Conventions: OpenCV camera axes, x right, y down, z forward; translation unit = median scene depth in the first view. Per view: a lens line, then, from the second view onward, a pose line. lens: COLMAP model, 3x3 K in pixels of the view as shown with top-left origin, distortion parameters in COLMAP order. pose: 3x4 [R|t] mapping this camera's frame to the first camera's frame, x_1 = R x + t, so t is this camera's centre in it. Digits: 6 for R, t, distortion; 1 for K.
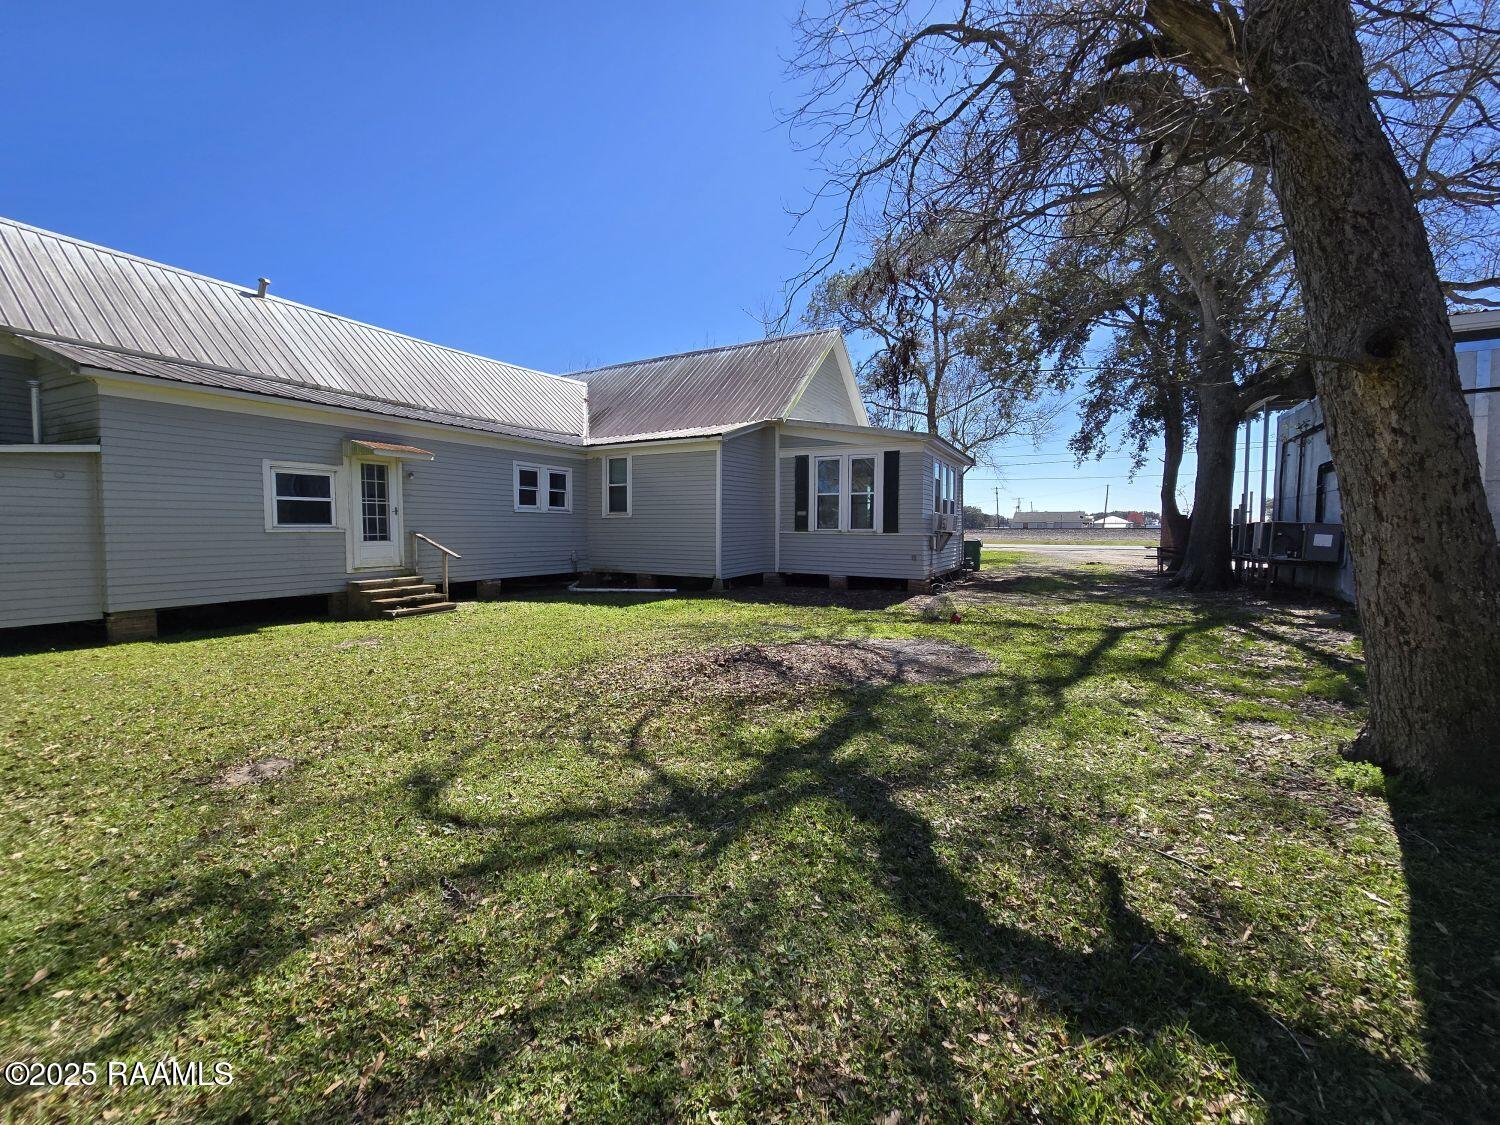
lens RADIAL K [[613.0, 0, 750.0], [0, 613.0, 562.5], [0, 0, 1]] dist [-0.001386, 0.000427]
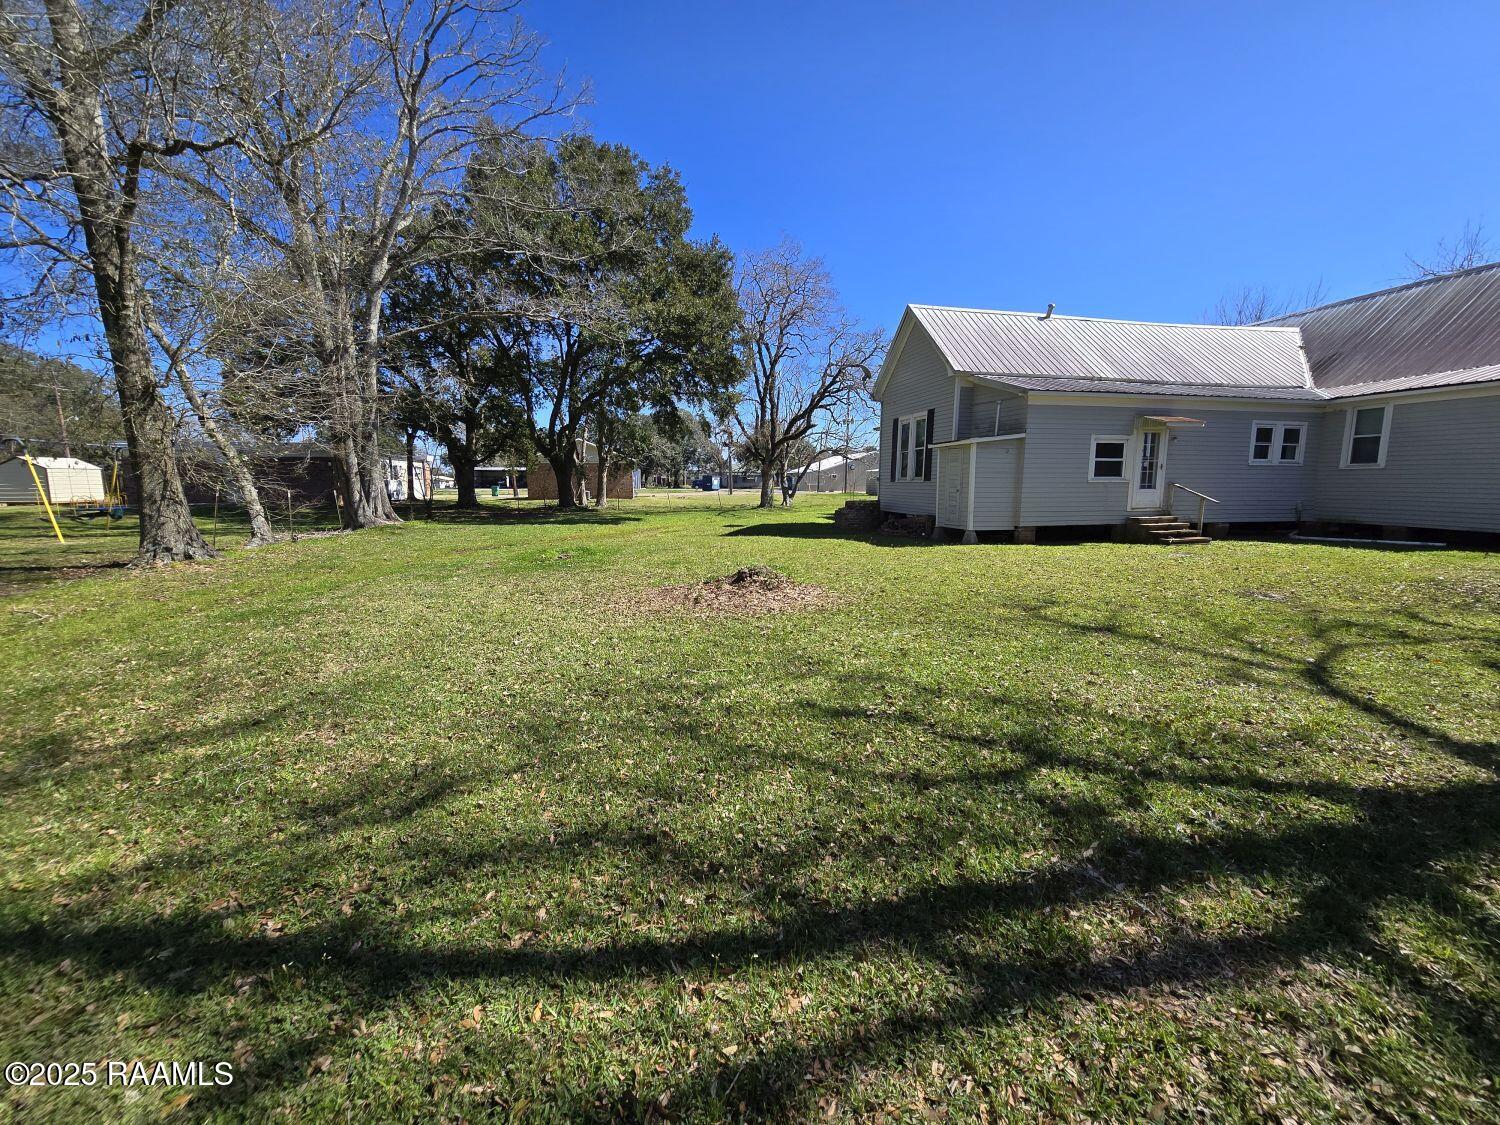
lens RADIAL K [[613.0, 0, 750.0], [0, 613.0, 562.5], [0, 0, 1]] dist [-0.001386, 0.000427]
pose [[0.654942, 0.100418, -0.748978, -0.122968], [-0.041859, 0.994431, 0.096724, 0.028581], [0.754519, -0.031997, 0.655497, -0.493134]]
